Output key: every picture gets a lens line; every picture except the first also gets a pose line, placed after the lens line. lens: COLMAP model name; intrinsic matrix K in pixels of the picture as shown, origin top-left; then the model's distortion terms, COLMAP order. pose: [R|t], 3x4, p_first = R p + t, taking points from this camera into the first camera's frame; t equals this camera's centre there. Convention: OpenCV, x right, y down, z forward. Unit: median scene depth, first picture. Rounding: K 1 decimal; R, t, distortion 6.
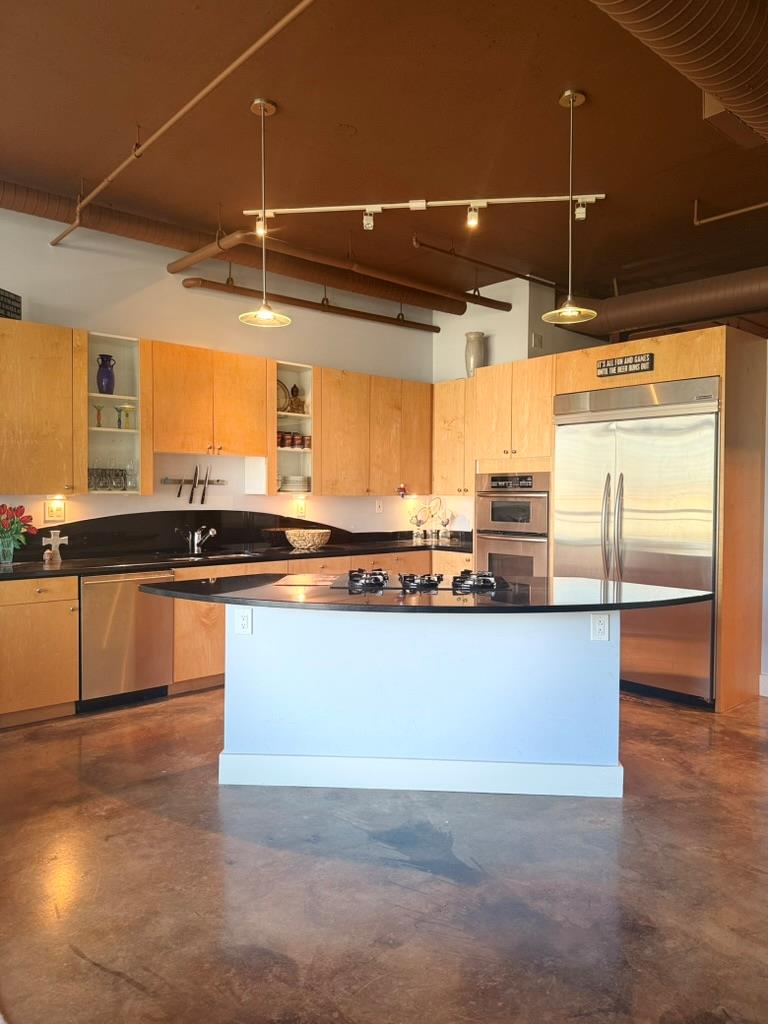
lens RADIAL K [[722.7, 0, 384.0], [0, 722.7, 512.0], [0, 0, 1]] dist [0.049265, -0.086270]
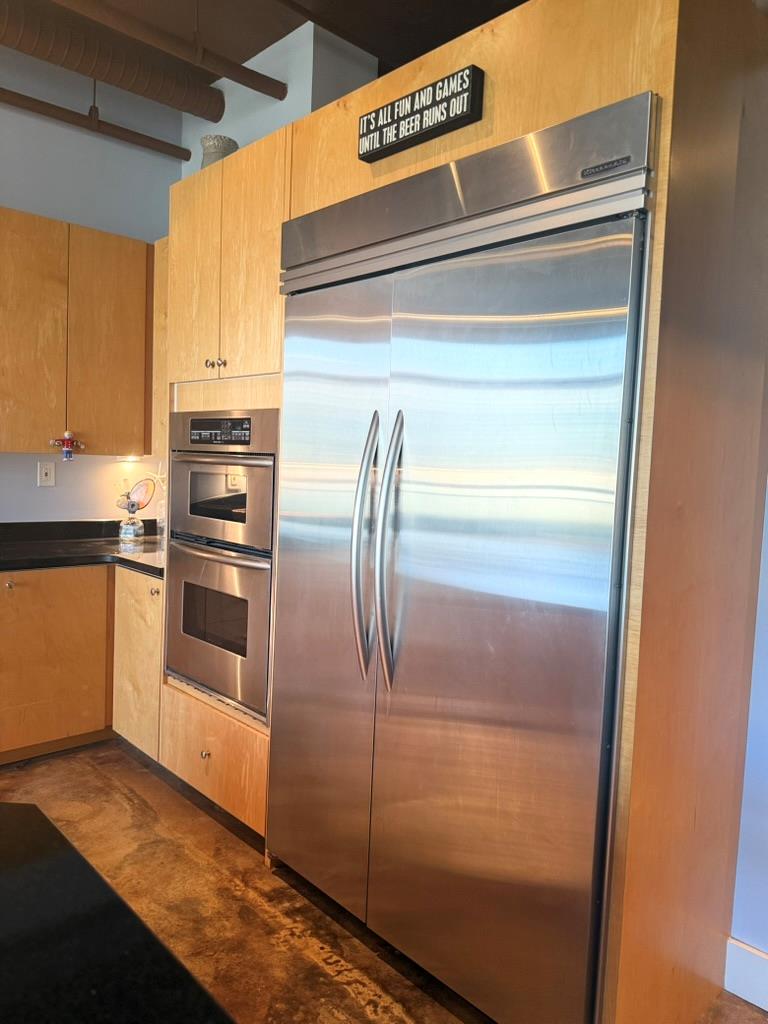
lens RADIAL K [[745.2, 0, 384.0], [0, 745.2, 512.0], [0, 0, 1]] dist [-0.001592, -0.000165]
pose [[0.998780, 0.031173, 0.038295, 0.266772], [-0.032977, 0.998331, 0.047417, -0.016362], [-0.036753, -0.048621, 0.998141, 0.533603]]
